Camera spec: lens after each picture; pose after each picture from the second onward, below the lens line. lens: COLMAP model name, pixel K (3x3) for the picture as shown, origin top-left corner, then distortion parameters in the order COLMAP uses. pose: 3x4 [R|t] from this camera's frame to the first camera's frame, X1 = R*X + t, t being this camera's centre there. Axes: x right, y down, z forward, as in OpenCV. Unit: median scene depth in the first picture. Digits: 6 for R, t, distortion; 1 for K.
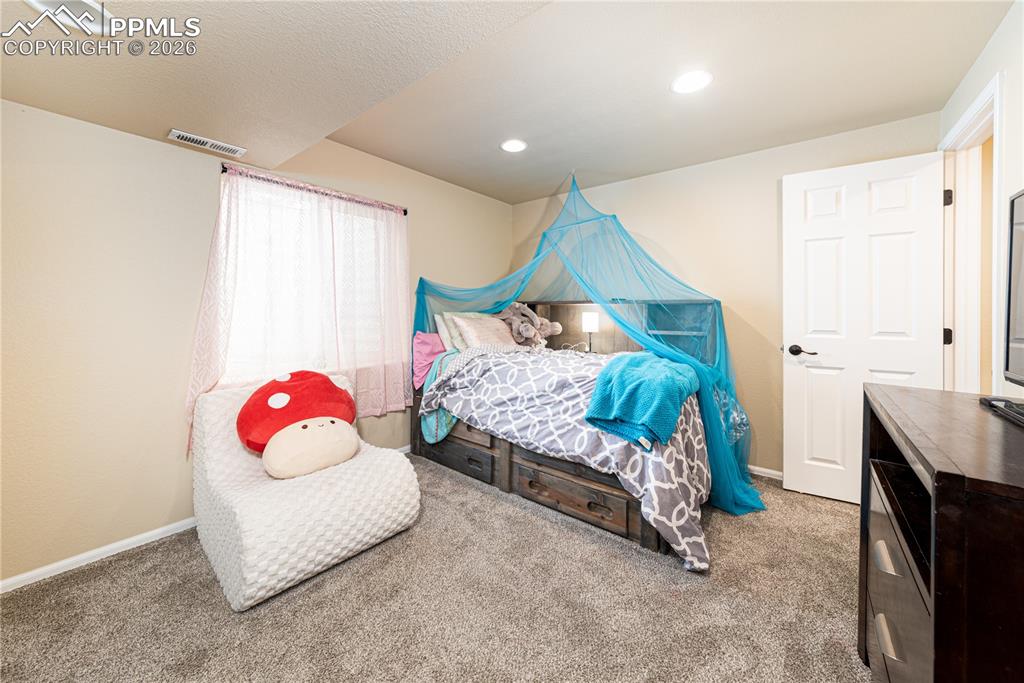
lens RADIAL K [[371.4, 0, 510.2], [0, 371.4, 312.4], [0, 0, 1]] dist [-0.000576, -0.000082]
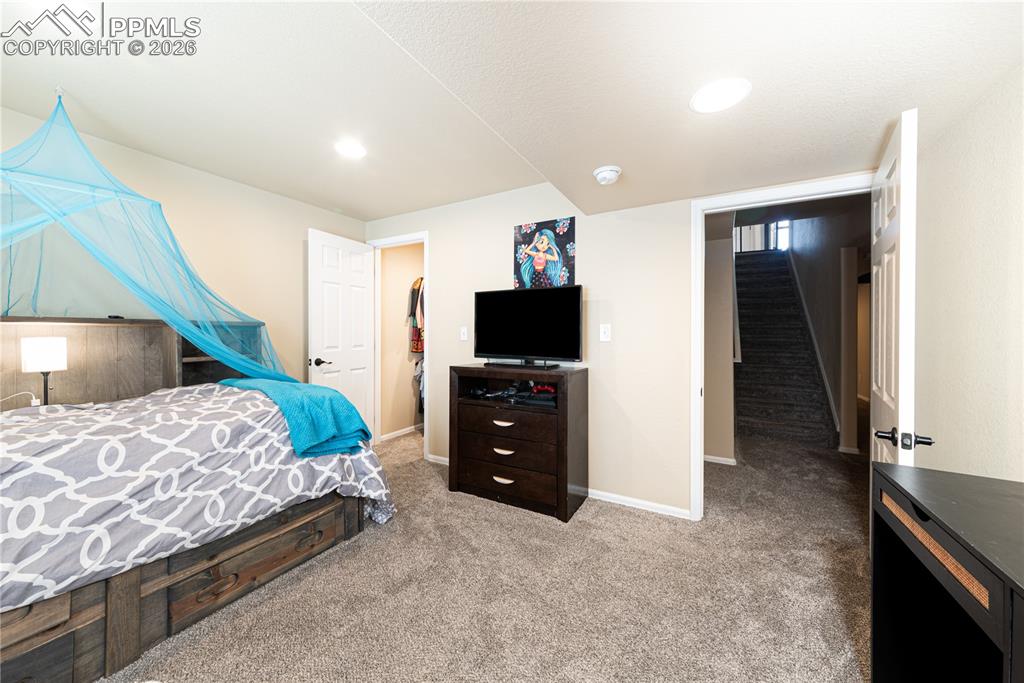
lens RADIAL K [[361.6, 0, 511.1], [0, 361.6, 332.6], [0, 0, 1]] dist [-0.000008, 0.000005]
pose [[-0.156917, -0.007439, 0.987584, -0.695624], [0.002906, 0.999964, 0.007994, -0.014194], [-0.987607, 0.004124, -0.156890, 0.572945]]
